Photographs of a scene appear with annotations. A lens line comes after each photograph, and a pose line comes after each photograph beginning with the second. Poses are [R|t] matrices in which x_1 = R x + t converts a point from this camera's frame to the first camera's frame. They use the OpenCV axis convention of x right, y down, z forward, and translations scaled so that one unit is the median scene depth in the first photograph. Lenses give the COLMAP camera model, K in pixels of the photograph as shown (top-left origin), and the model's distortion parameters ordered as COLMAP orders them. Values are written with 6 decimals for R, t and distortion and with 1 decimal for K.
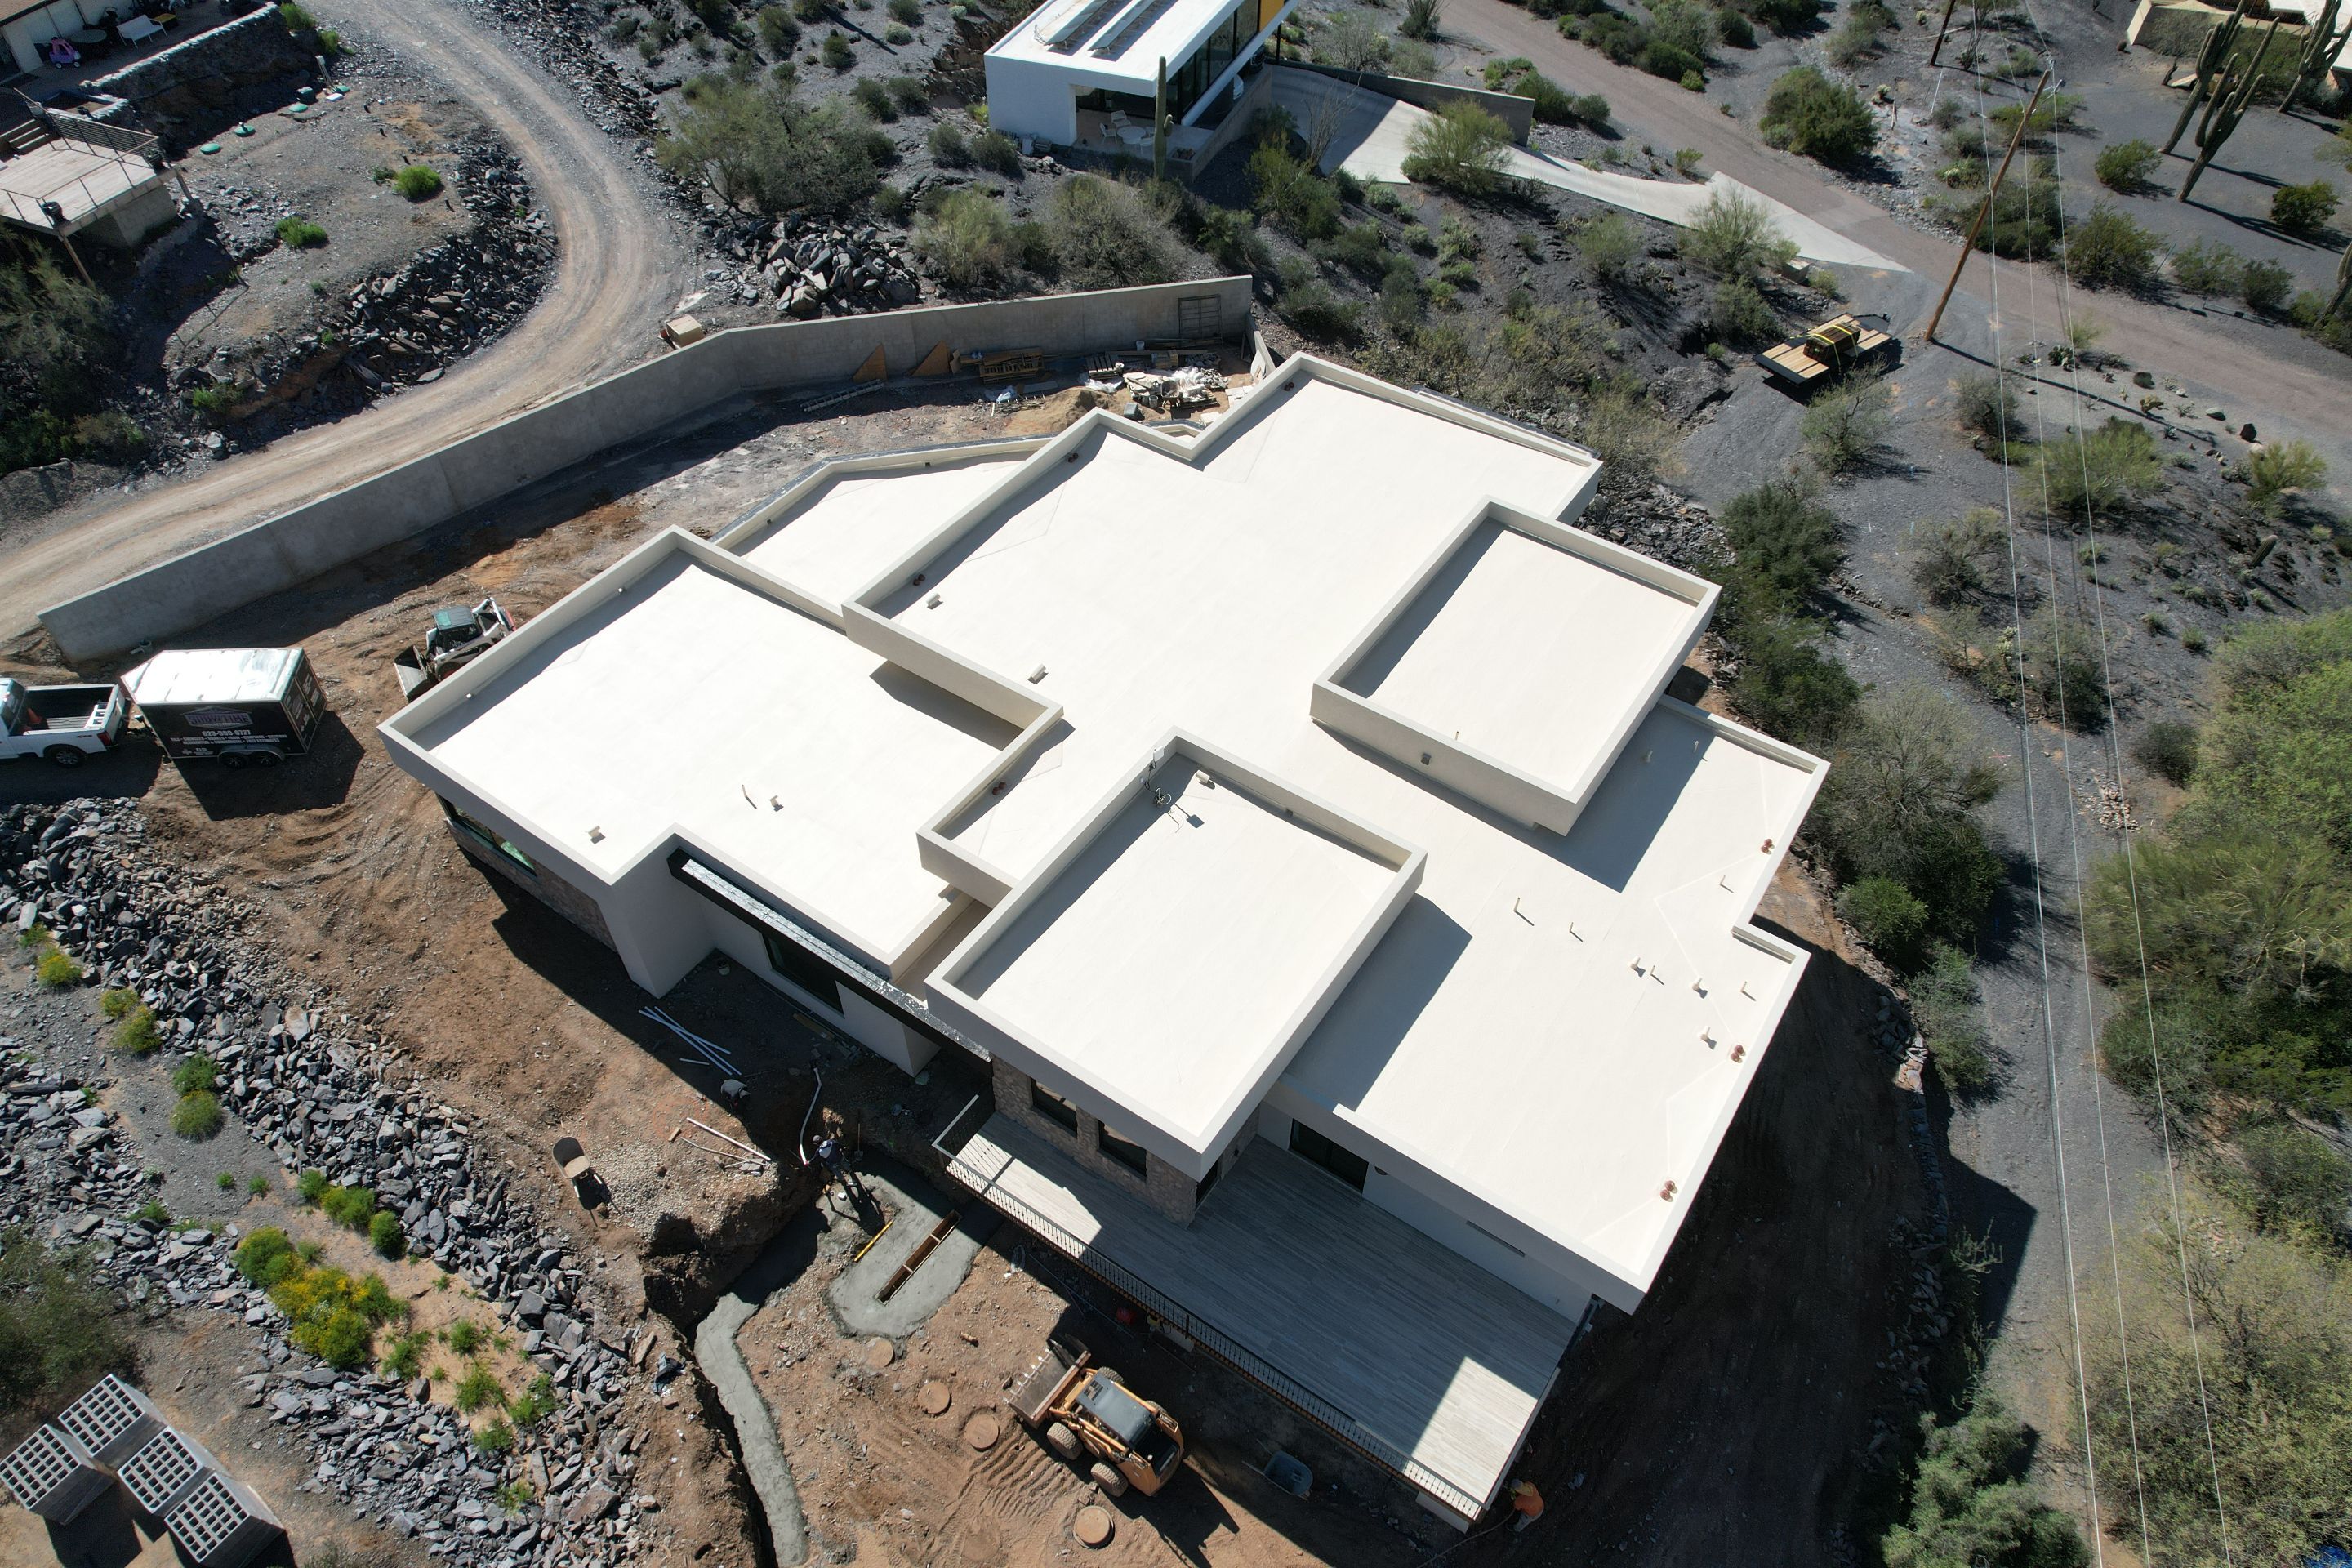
lens RADIAL K [[1484.7, 0, 1165.4], [0, 1484.7, 810.0], [0, 0, 1]] dist [-0.081622, 0.071078]
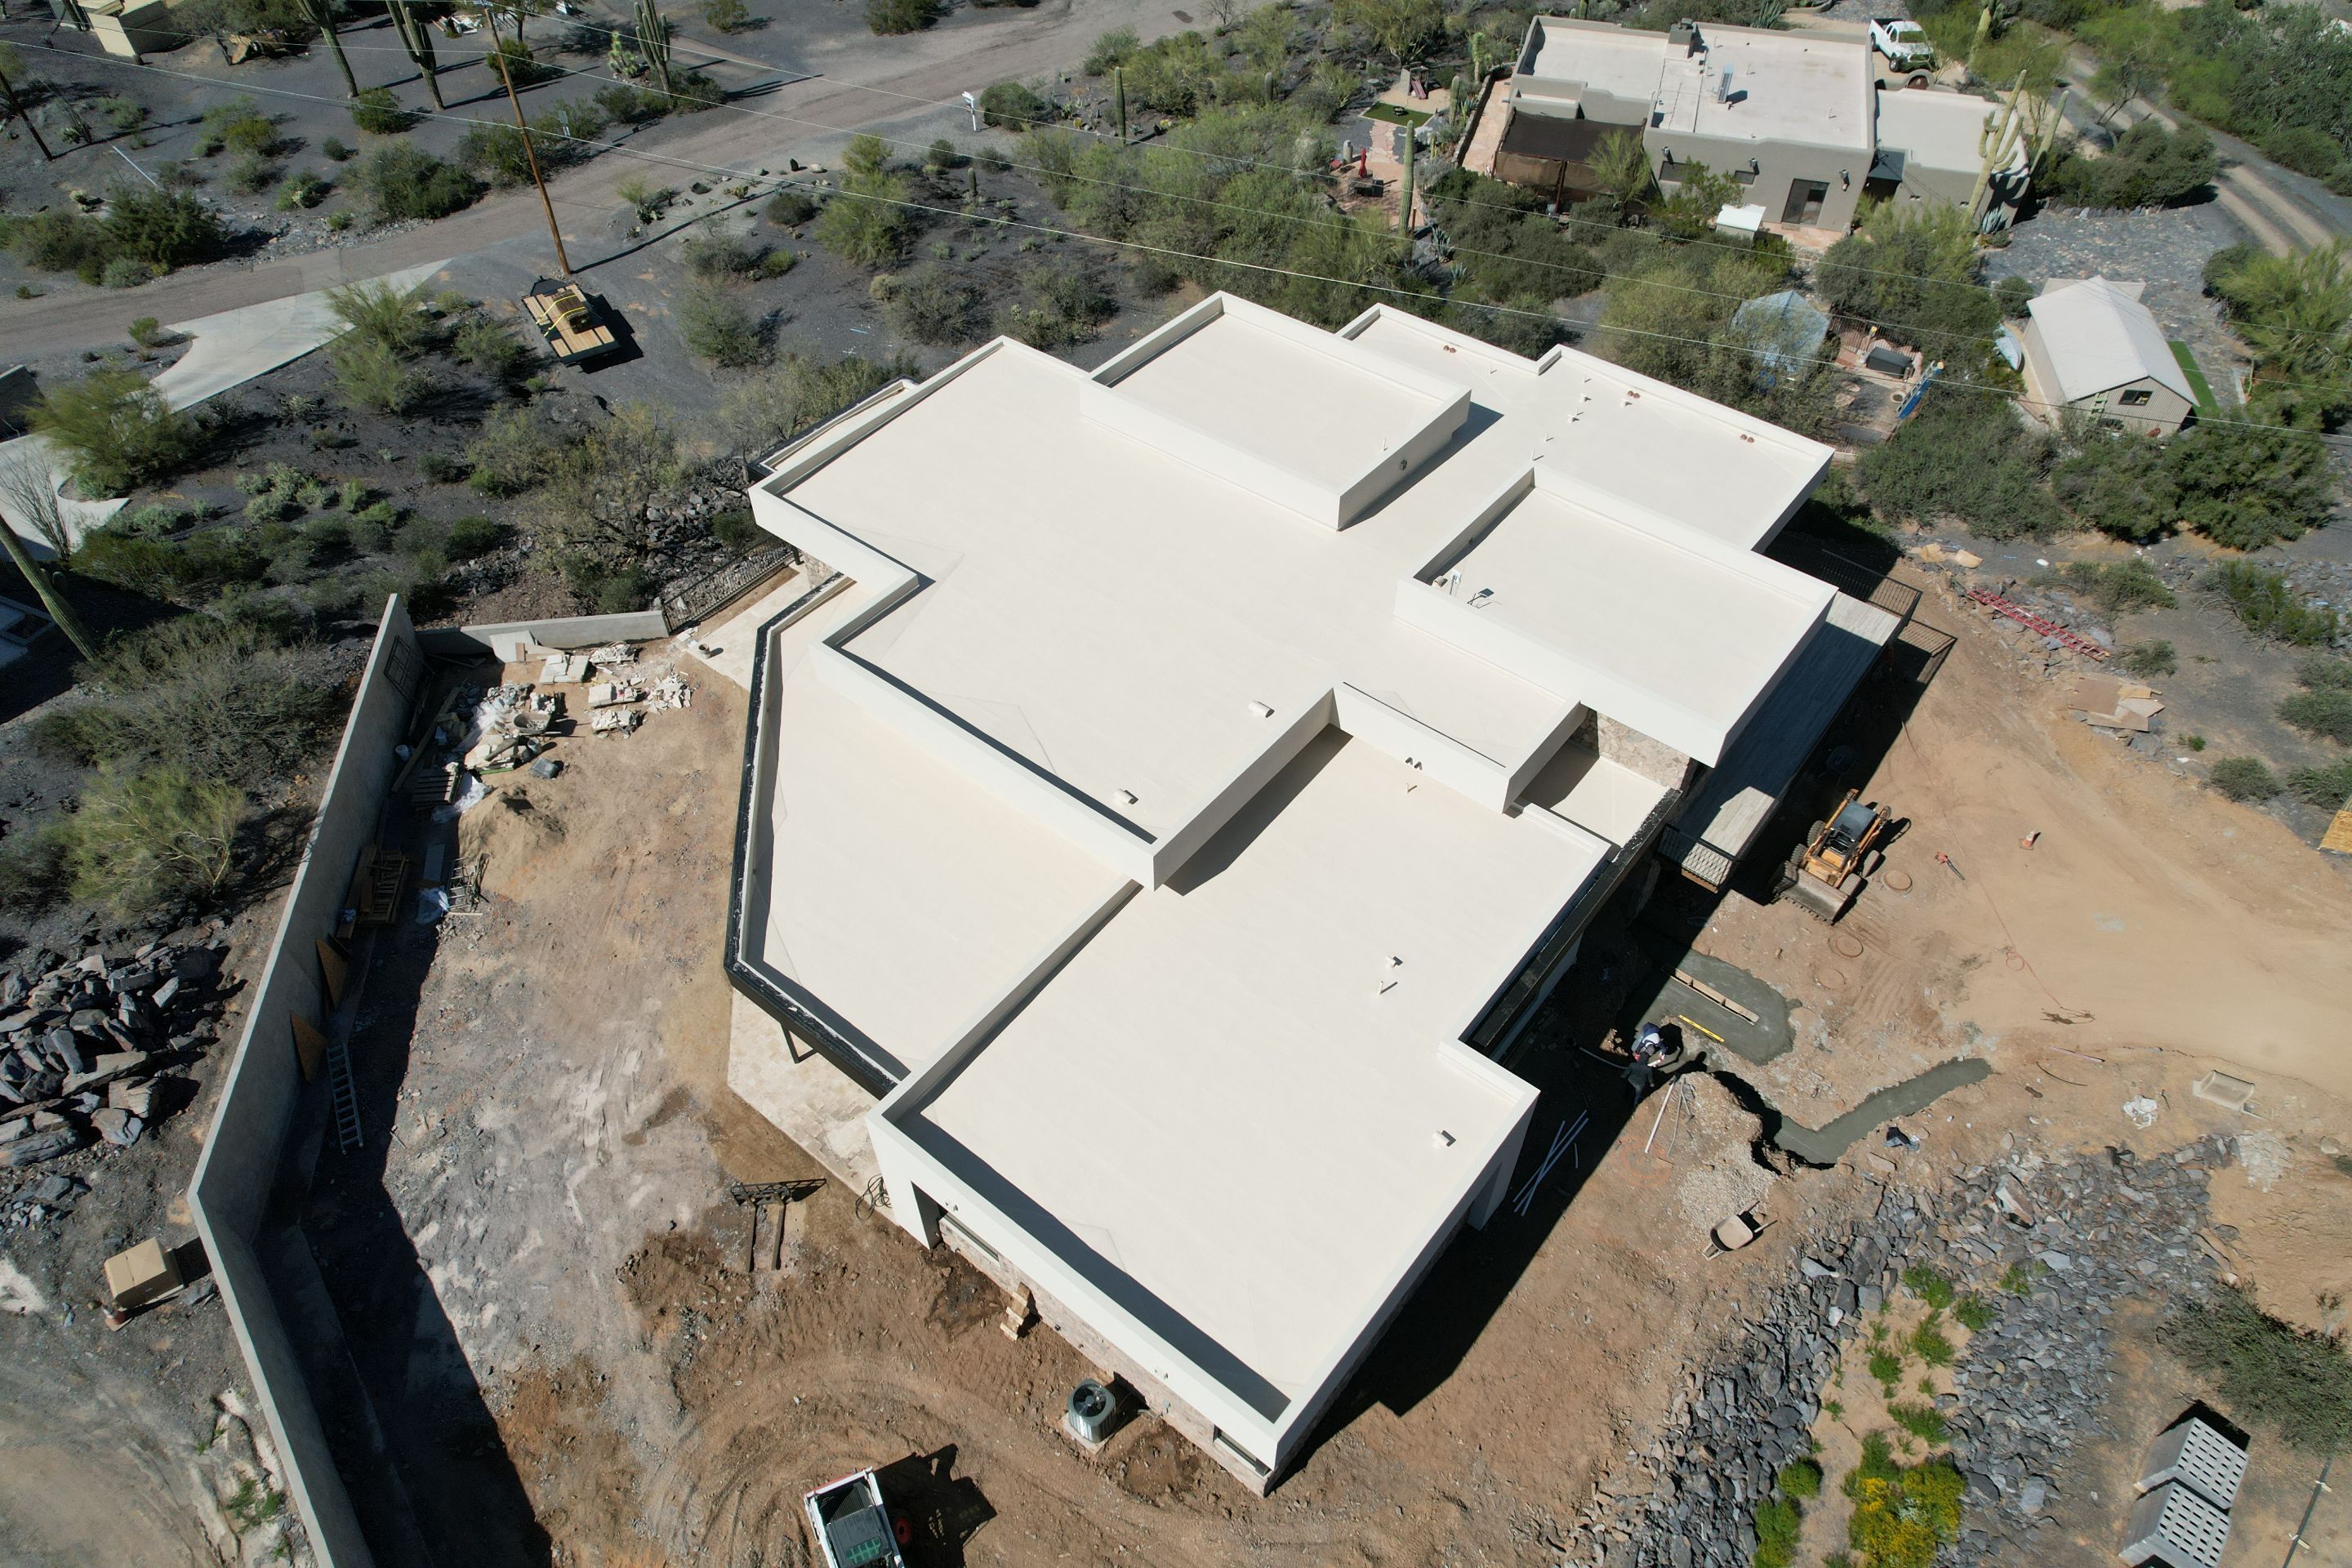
lens RADIAL K [[1484.7, 0, 1165.4], [0, 1484.7, 810.0], [0, 0, 1]] dist [-0.081622, 0.071078]
pose [[0.078251, -0.746561, 0.660699, -0.560348], [0.746760, 0.482957, 0.457277, -0.395654], [-0.660475, 0.457601, 0.595294, 0.359779]]
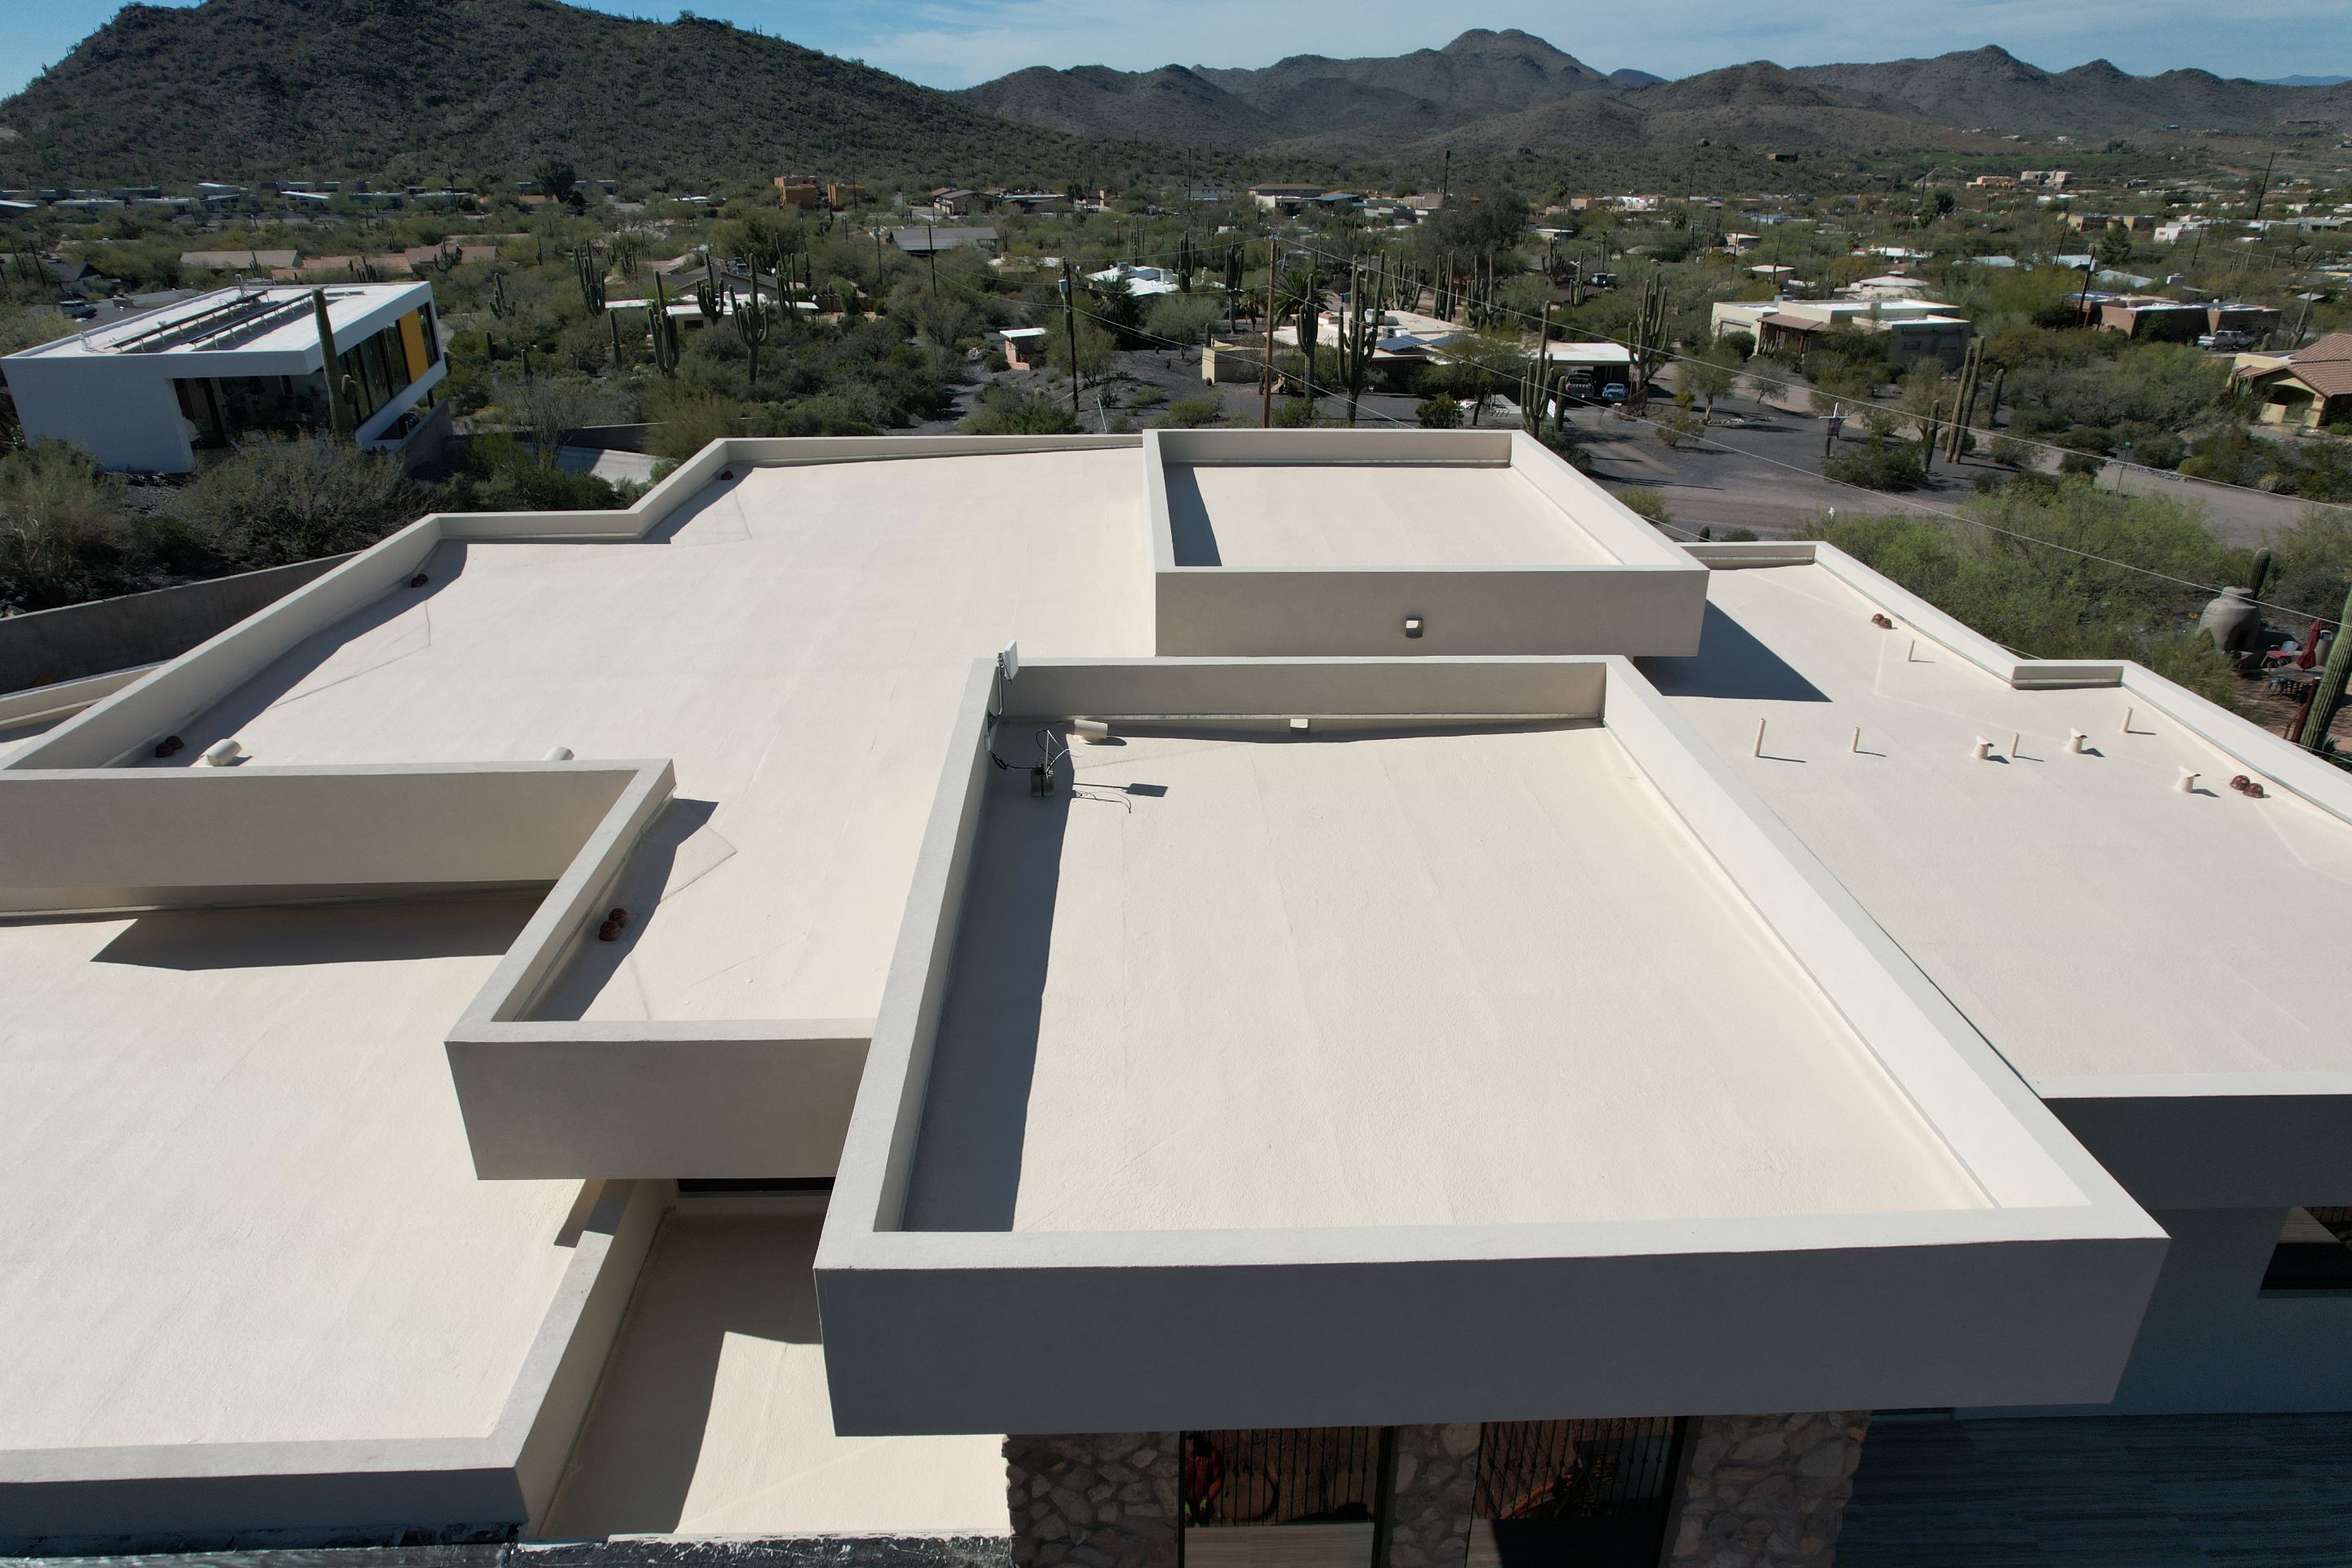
lens RADIAL K [[1484.7, 0, 1165.4], [0, 1484.7, 810.0], [0, 0, 1]] dist [-0.081622, 0.071078]
pose [[0.805082, -0.257701, 0.534260, -0.126344], [0.445680, 0.857164, -0.258145, 0.077543], [-0.391424, 0.445937, 0.804939, 0.427052]]
